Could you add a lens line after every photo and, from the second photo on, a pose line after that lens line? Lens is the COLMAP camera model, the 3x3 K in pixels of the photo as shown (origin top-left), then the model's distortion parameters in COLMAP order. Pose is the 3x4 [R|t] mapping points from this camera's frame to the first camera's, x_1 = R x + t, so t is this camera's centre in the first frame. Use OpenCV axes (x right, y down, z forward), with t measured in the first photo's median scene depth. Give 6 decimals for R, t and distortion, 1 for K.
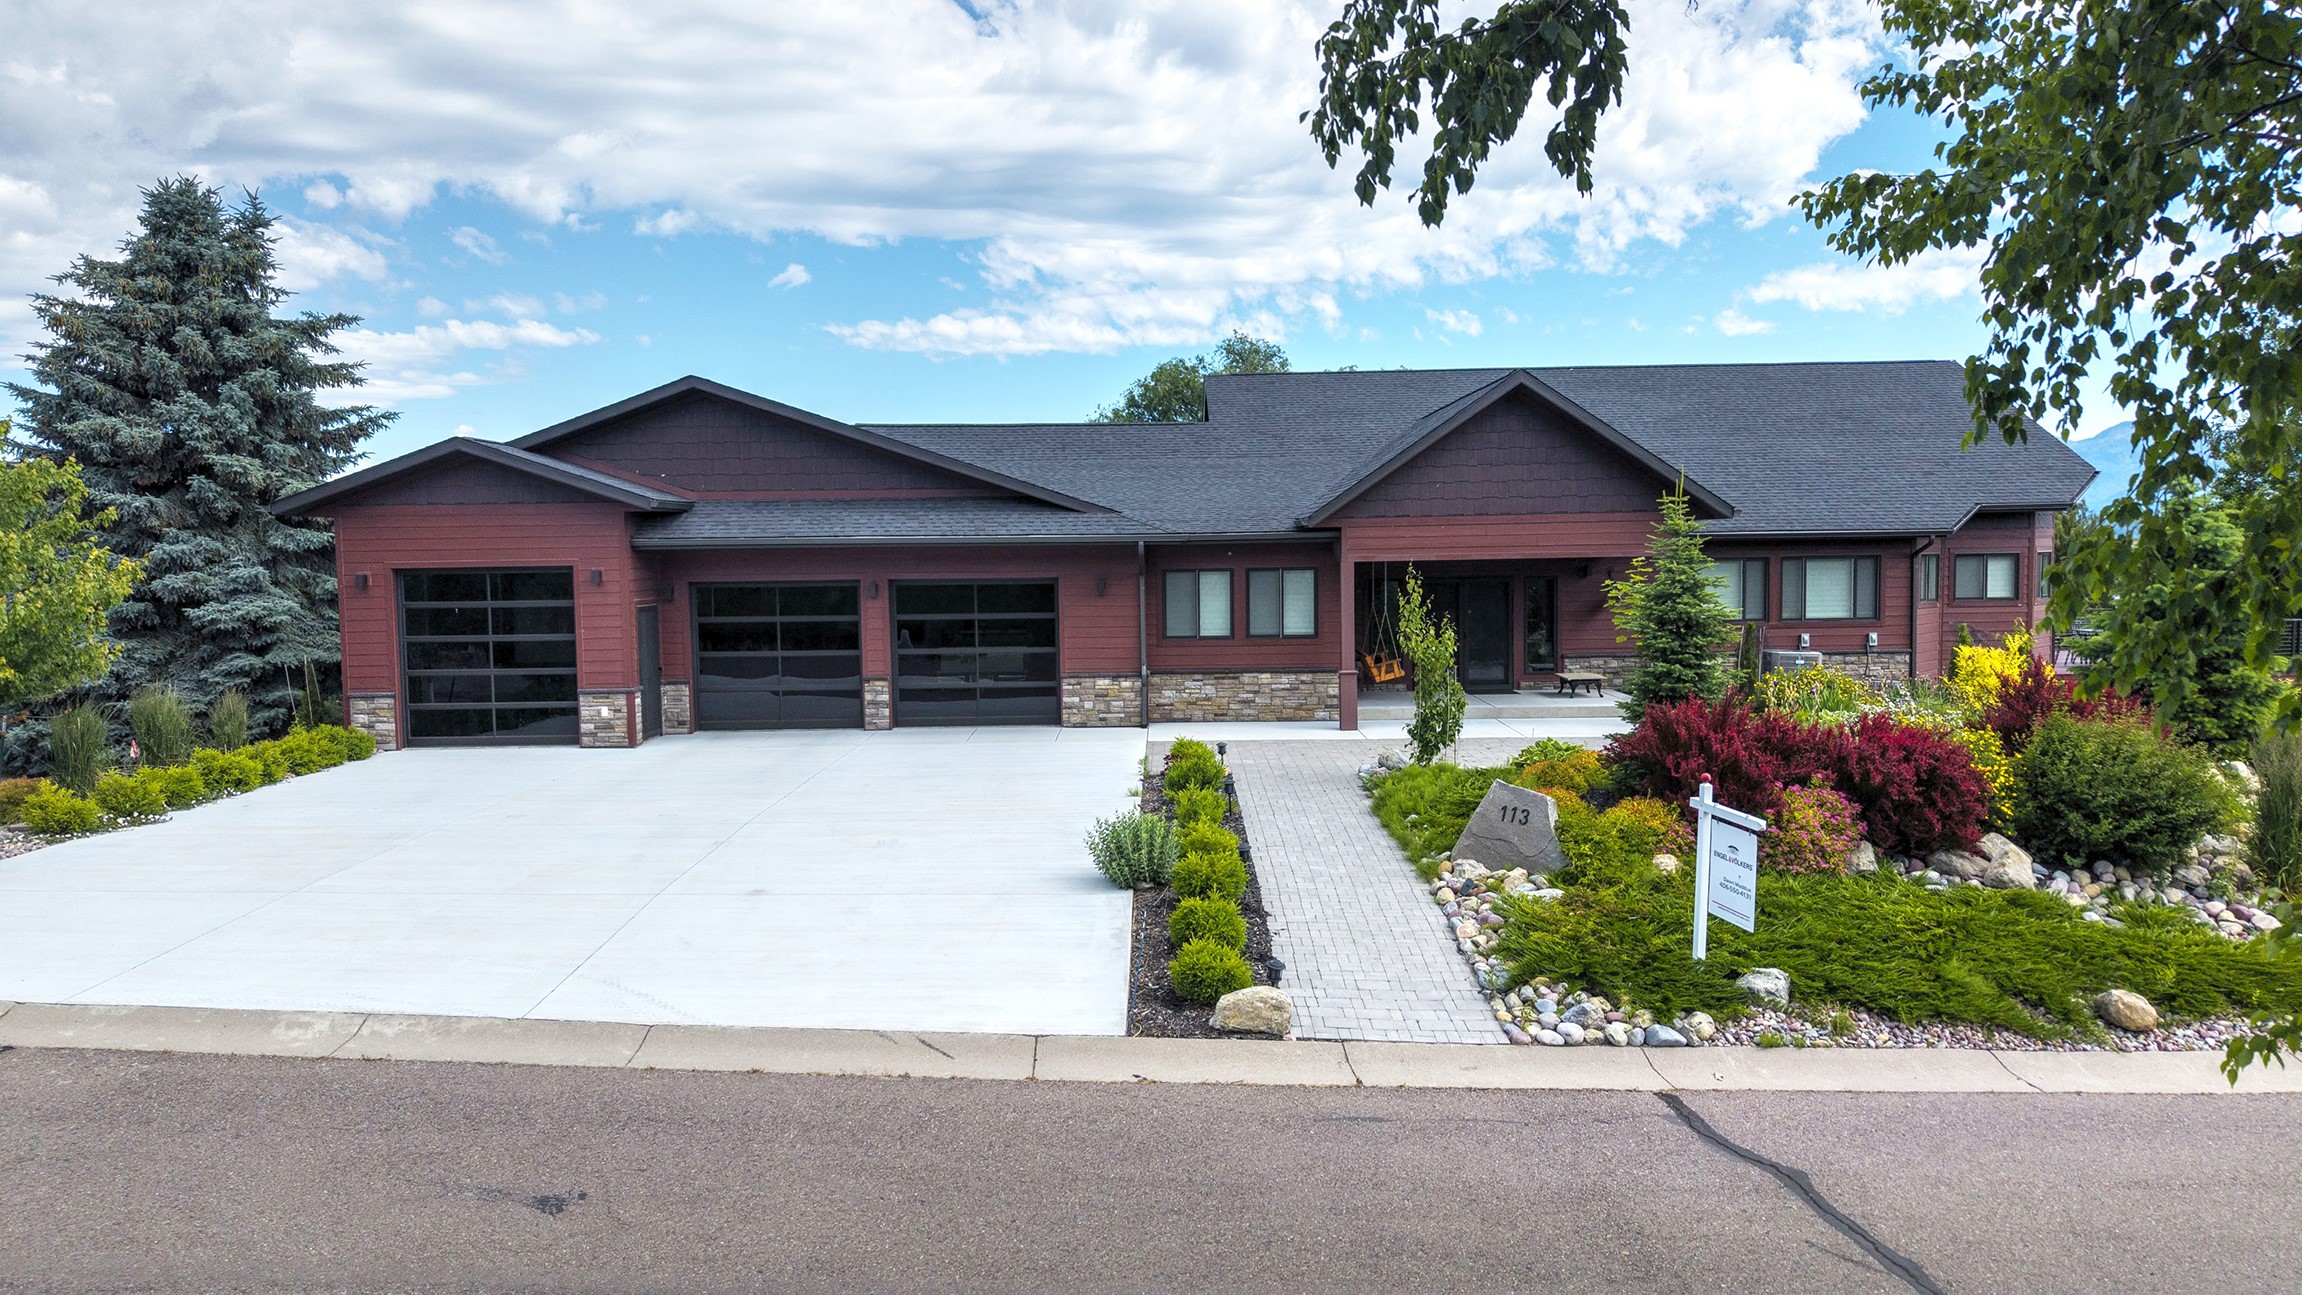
lens RADIAL K [[1540.9, 0, 1151.0], [0, 1540.9, 647.5], [0, 0, 1]] dist [0.024469, -0.023172]
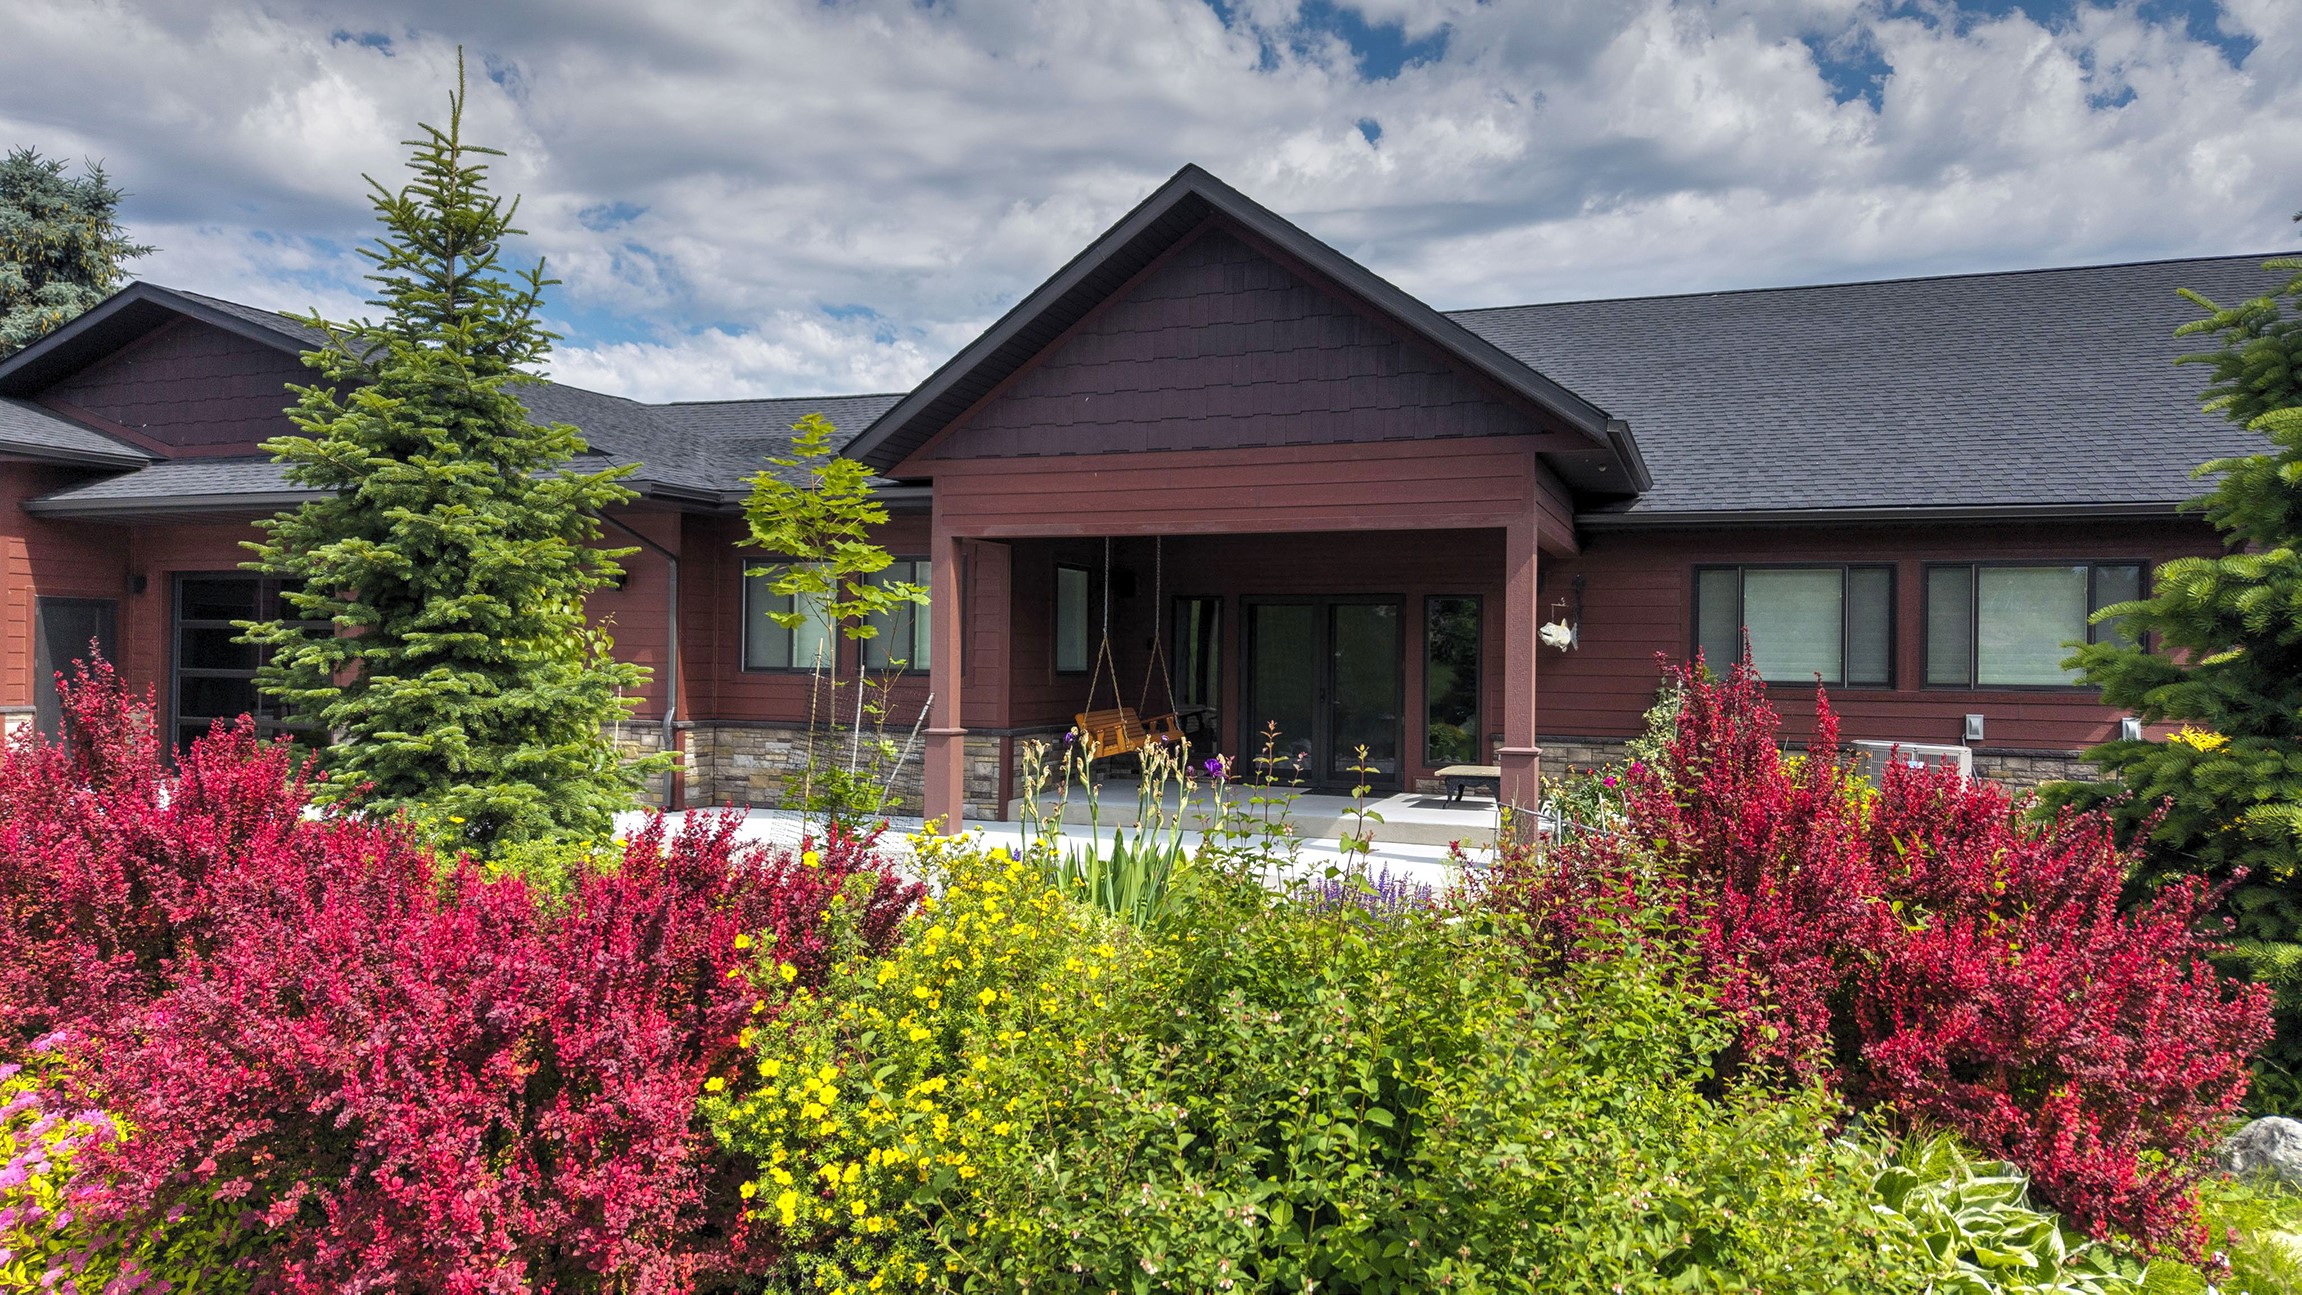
lens RADIAL K [[1540.9, 0, 1151.0], [0, 1540.9, 647.5], [0, 0, 1]] dist [0.024469, -0.023172]
pose [[0.935033, 0.024314, -0.353727, 0.394924], [-0.049808, 0.996761, -0.063145, 0.016469], [0.351046, 0.076661, 0.933215, 0.488605]]
